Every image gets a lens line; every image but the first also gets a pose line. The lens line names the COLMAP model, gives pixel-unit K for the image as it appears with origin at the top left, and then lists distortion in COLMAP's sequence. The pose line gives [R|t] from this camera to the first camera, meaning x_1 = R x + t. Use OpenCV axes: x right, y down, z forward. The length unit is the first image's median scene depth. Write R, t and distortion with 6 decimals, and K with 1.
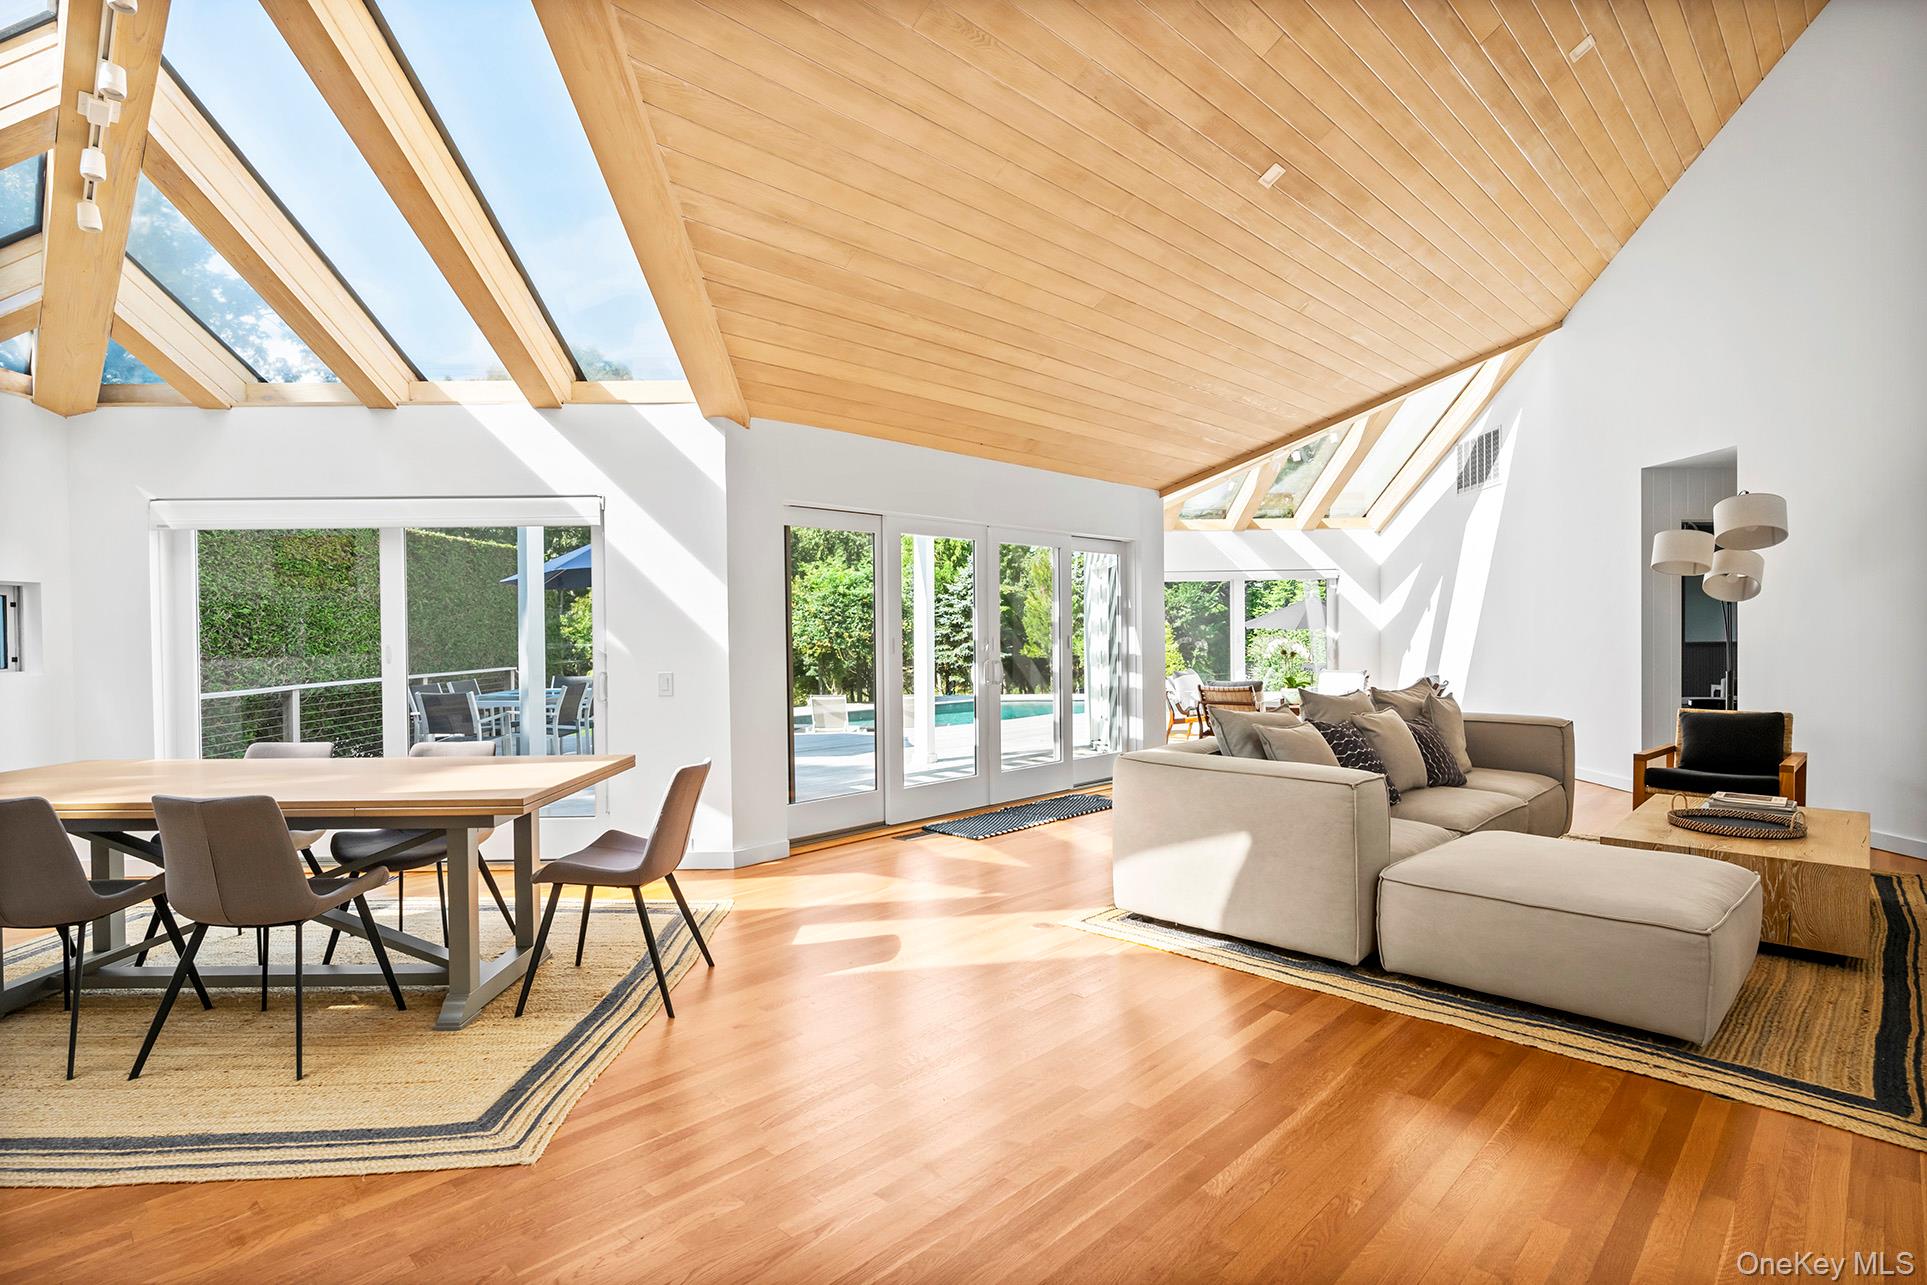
lens RADIAL K [[954.8, 0, 981.0], [0, 954.8, 637.2], [0, 0, 1]] dist [-0.000341, 0.000509]
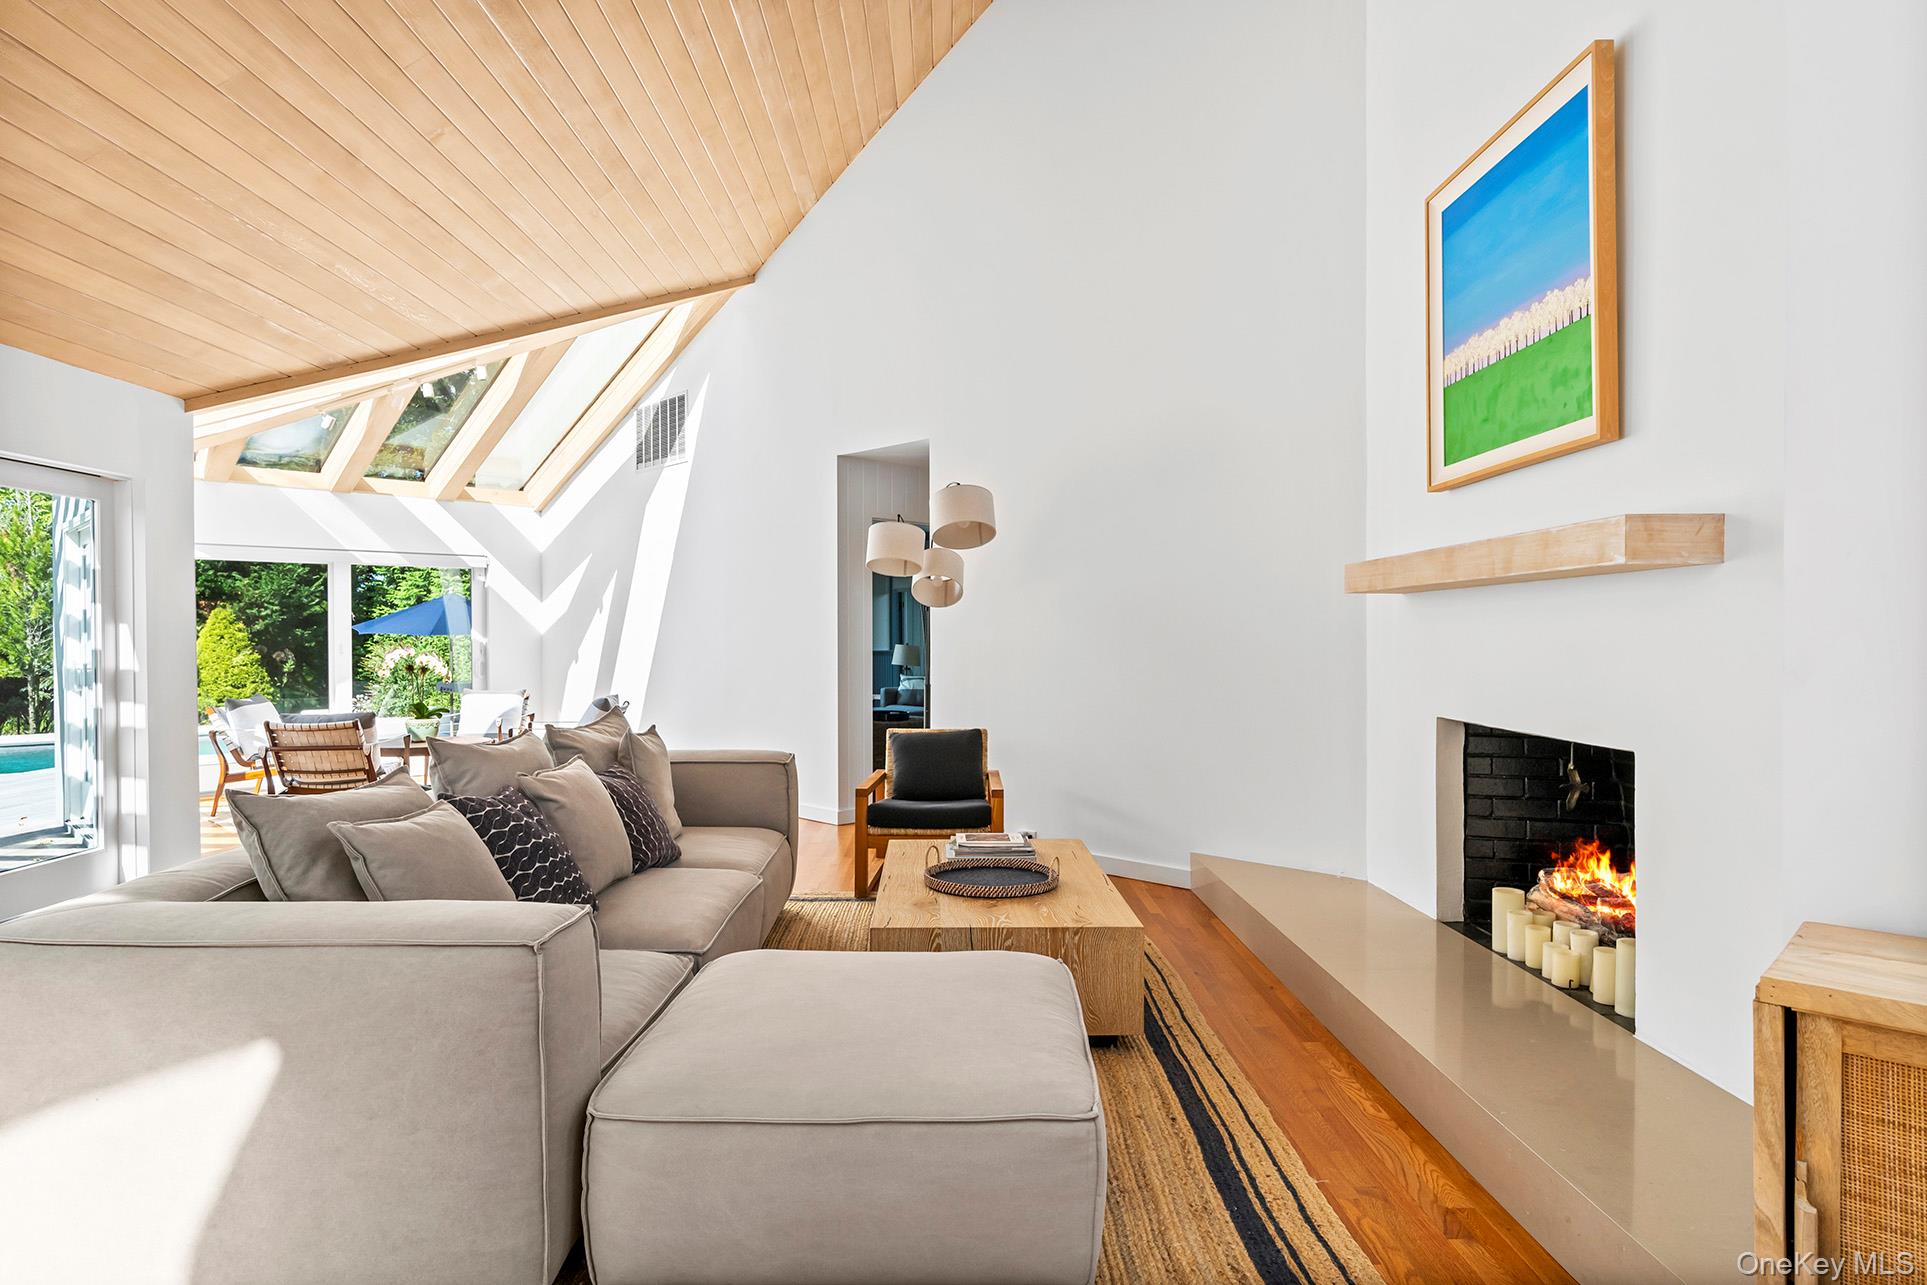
lens RADIAL K [[1098.2, 0, 943.1], [0, 1098.2, 649.6], [0, 0, 1]] dist [-0.002525, 0.001082]
pose [[0.728351, -0.002317, 0.685200, 0.060842], [-0.000532, 0.999992, 0.003947, -0.001080], [-0.685204, -0.003240, 0.728344, 0.174963]]
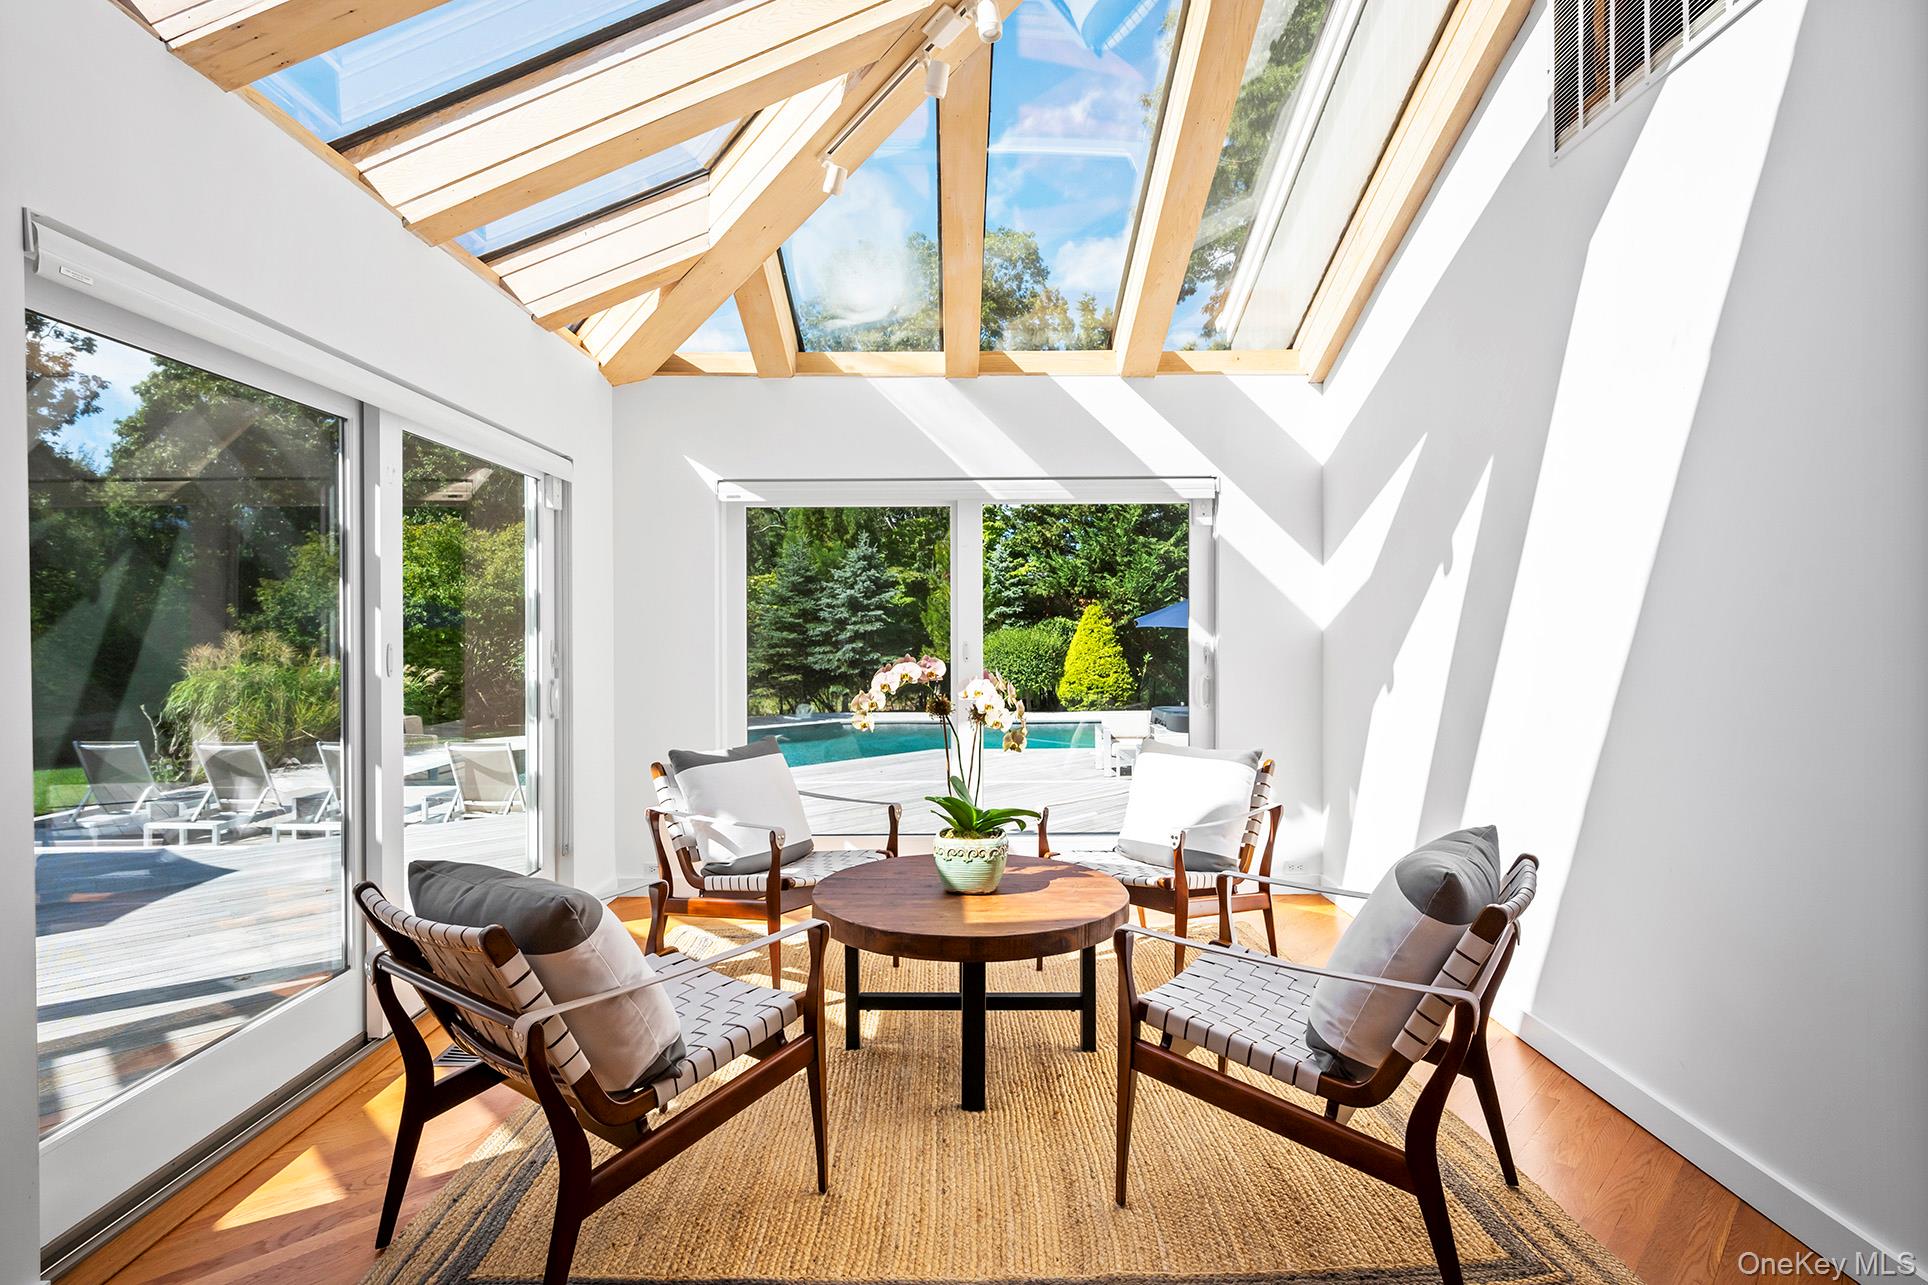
lens RADIAL K [[955.3, 0, 981.5], [0, 955.3, 637.2], [0, 0, 1]] dist [-0.000341, 0.000509]
pose [[0.999920, 0.007795, -0.009955, 0.411670], [-0.007775, 0.999968, 0.002125, -0.007511], [0.009971, -0.002047, 0.999948, 0.883642]]
